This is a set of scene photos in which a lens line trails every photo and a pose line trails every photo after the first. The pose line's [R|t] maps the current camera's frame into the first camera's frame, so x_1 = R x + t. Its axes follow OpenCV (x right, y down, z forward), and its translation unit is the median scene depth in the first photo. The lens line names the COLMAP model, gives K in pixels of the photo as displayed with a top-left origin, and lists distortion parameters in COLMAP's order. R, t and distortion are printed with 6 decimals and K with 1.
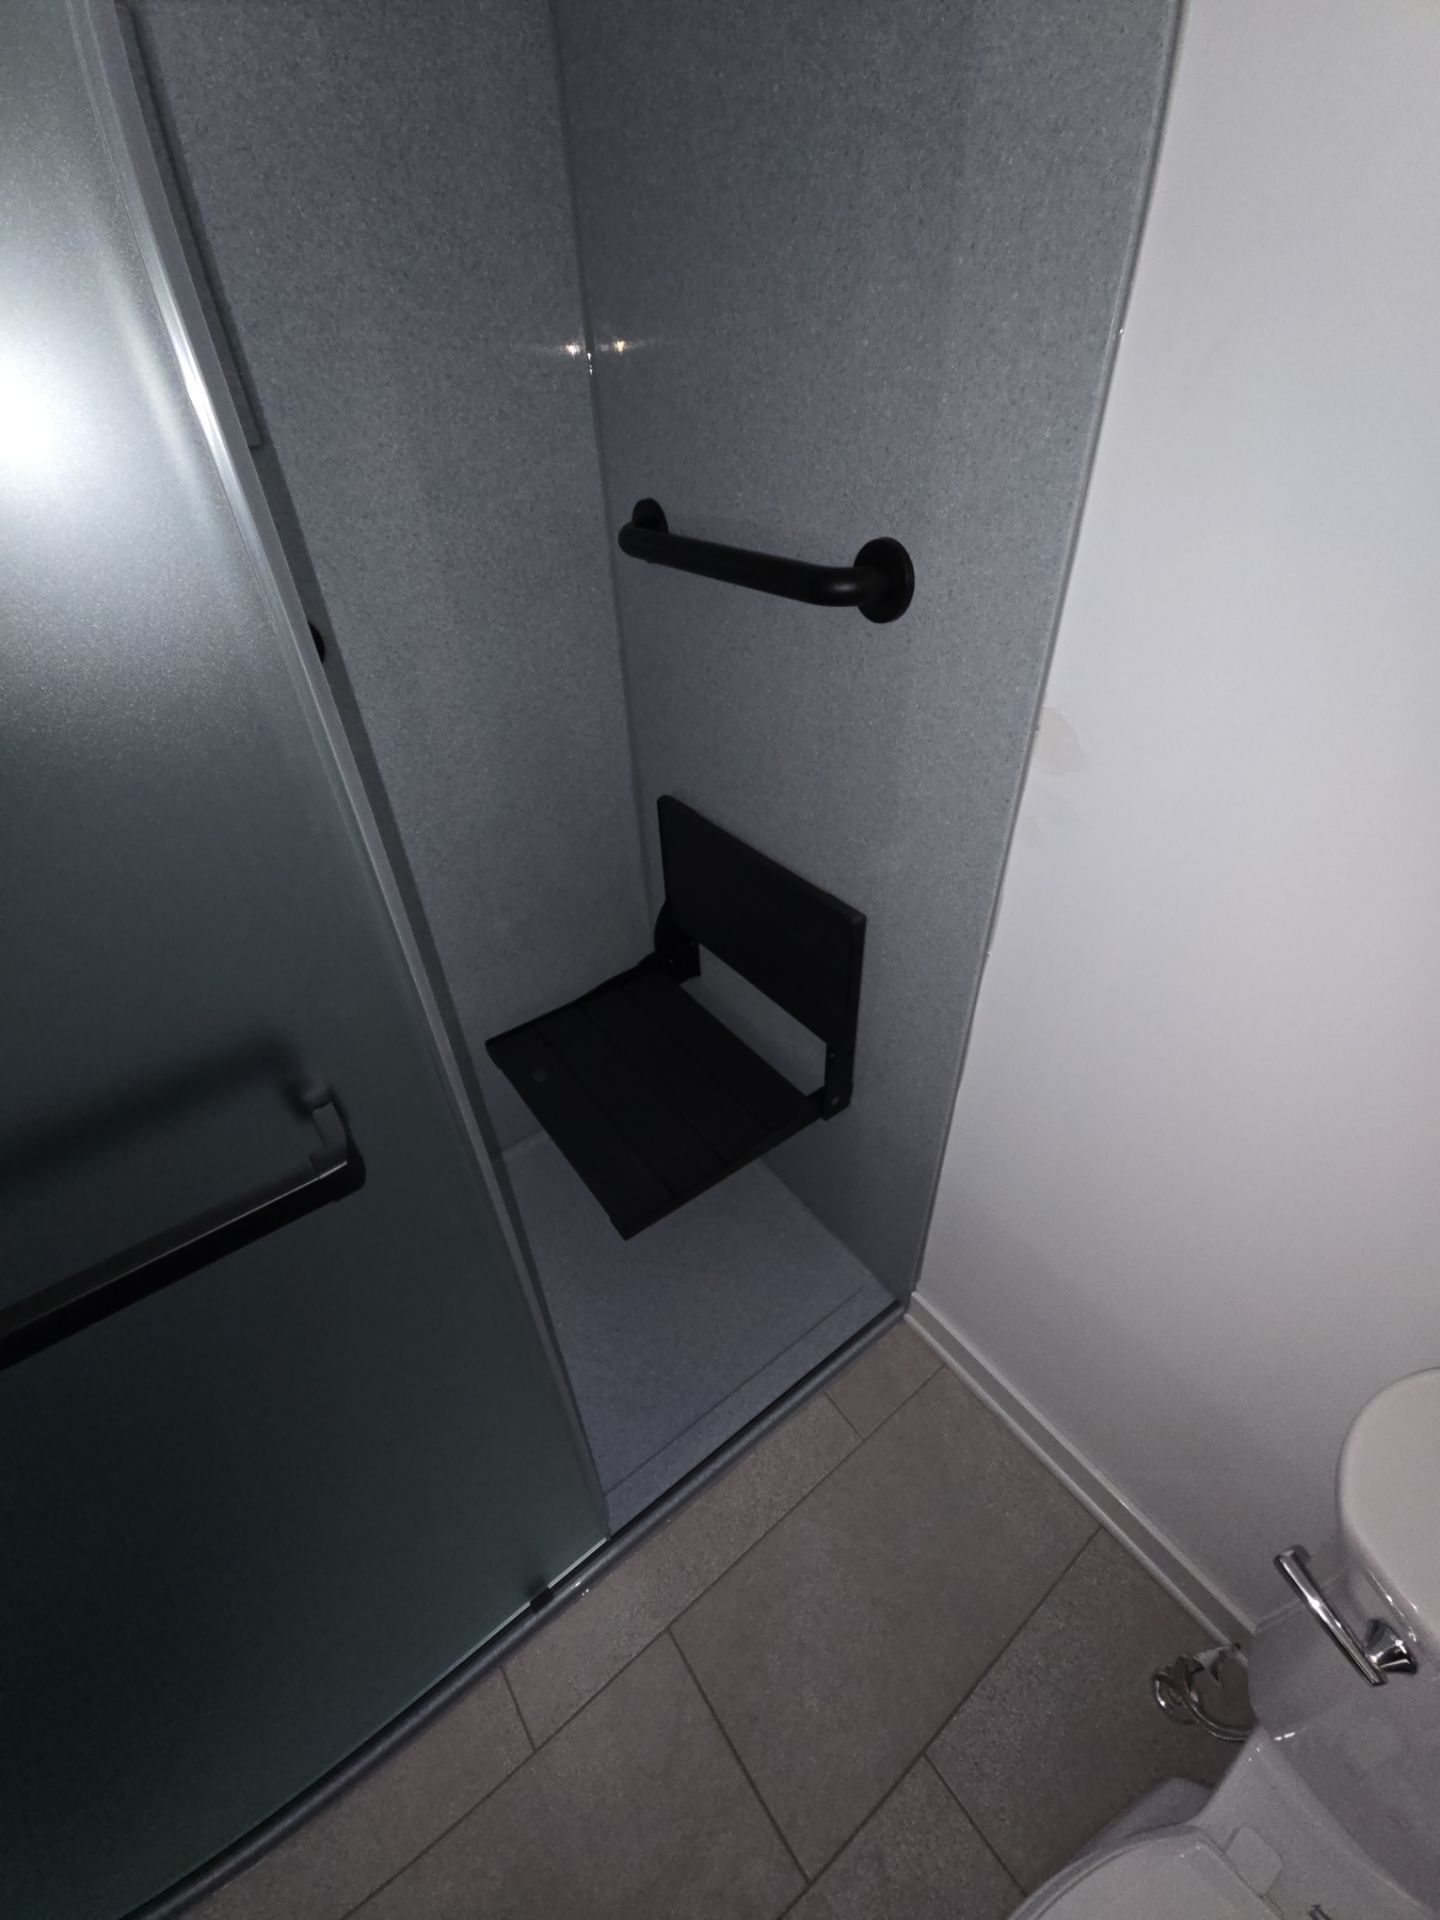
lens RADIAL K [[770.3, 0, 713.4], [0, 770.3, 949.9], [0, 0, 1]] dist [0.001650, -0.005780]
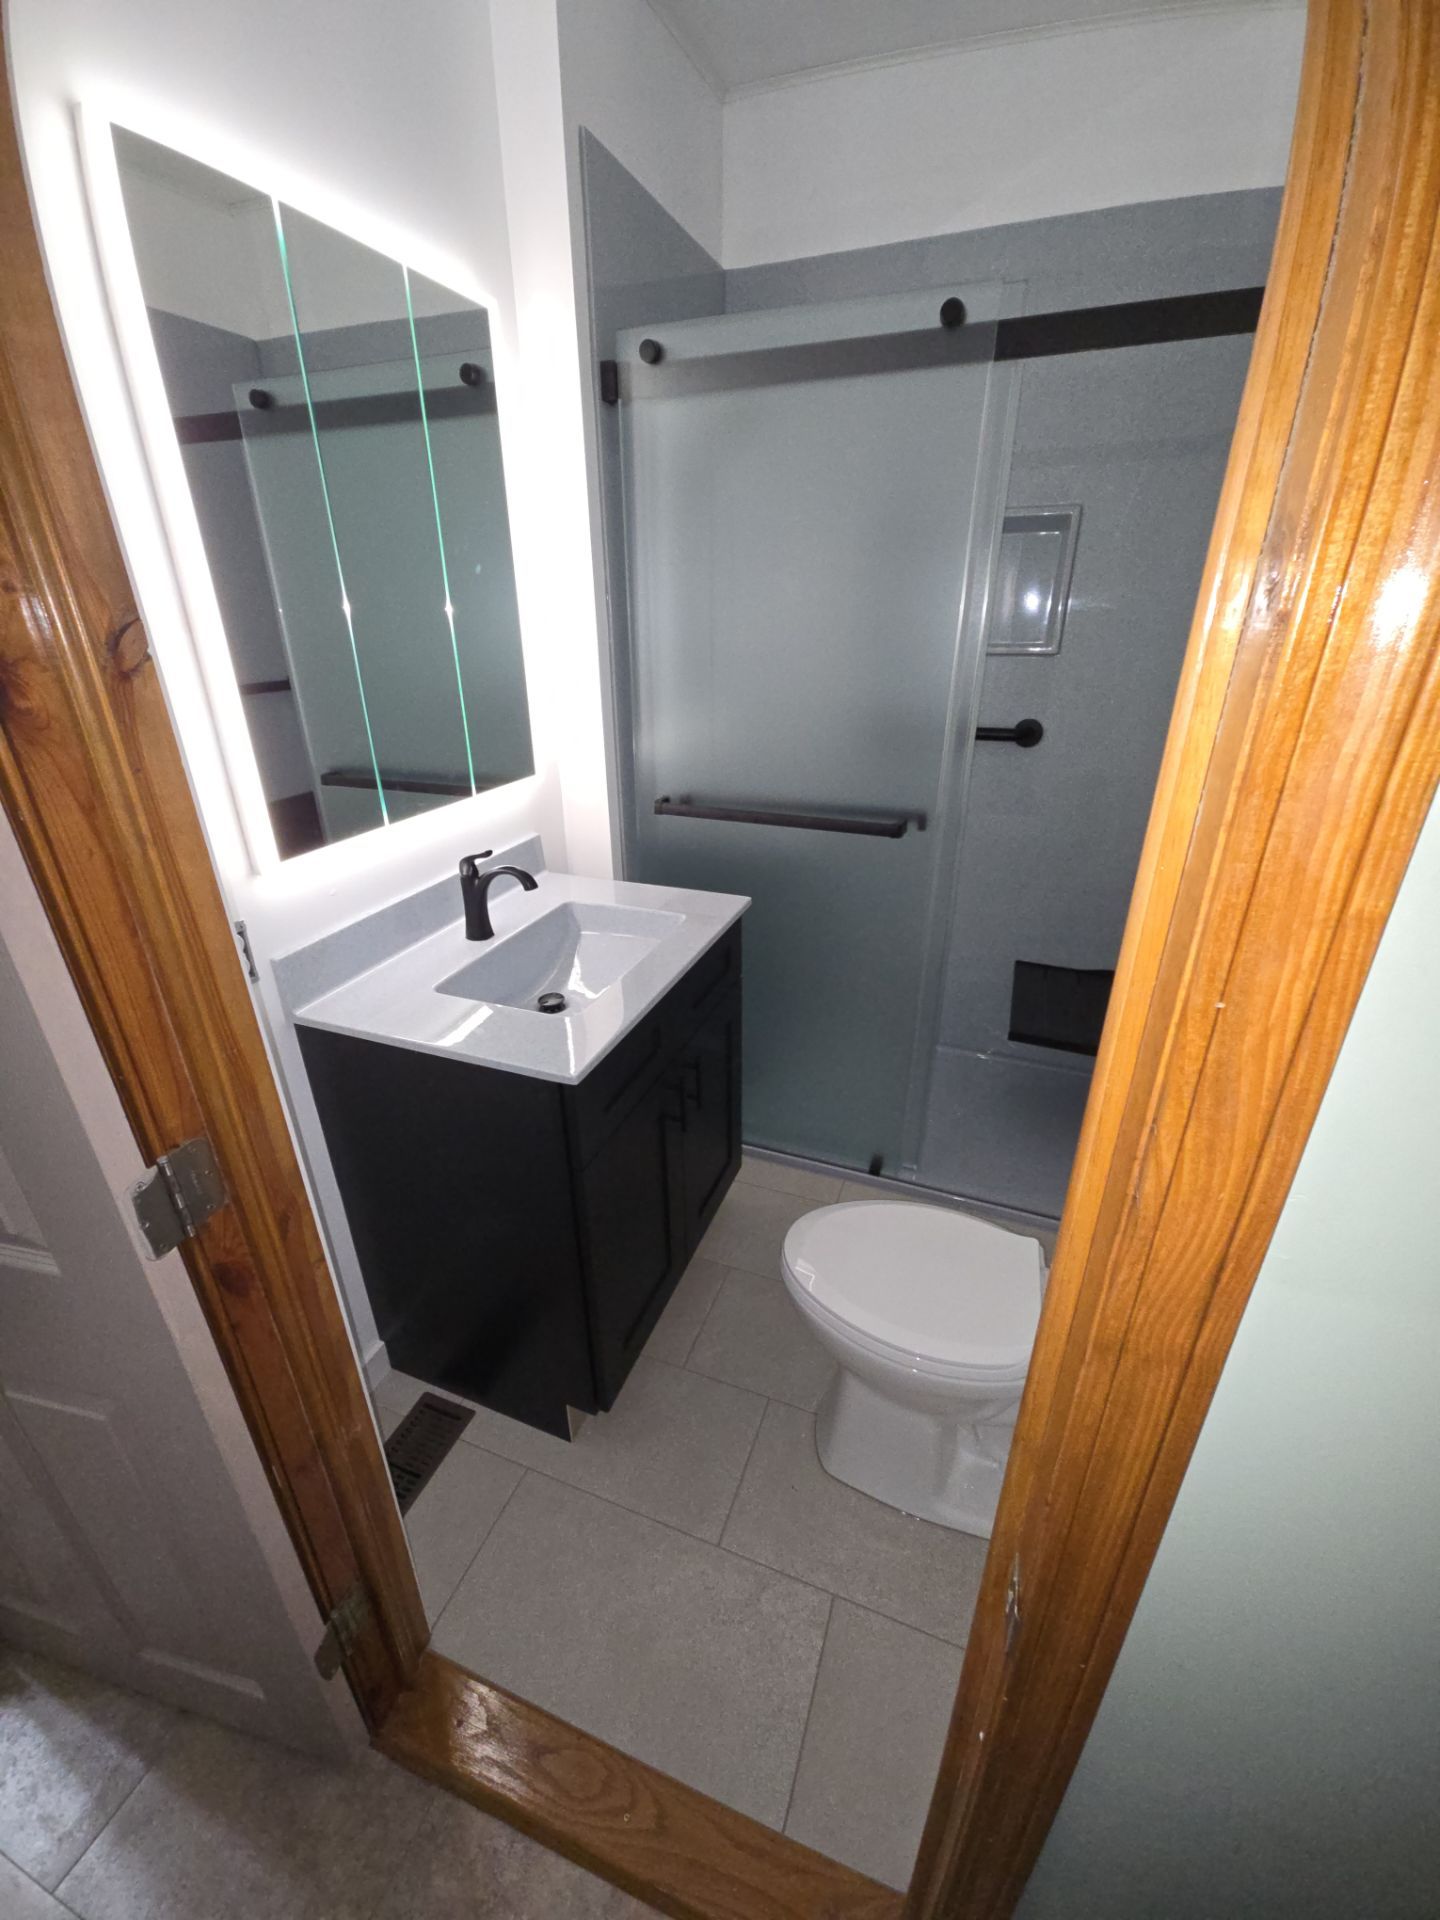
lens RADIAL K [[779.4, 0, 715.4], [0, 779.4, 953.2], [0, 0, 1]] dist [0.001664, -0.000424]
pose [[0.533854, 0.382741, -0.753996, 0.744767], [-0.529552, 0.846508, 0.054760, 0.413699], [0.659222, 0.370046, 0.654593, -0.690400]]
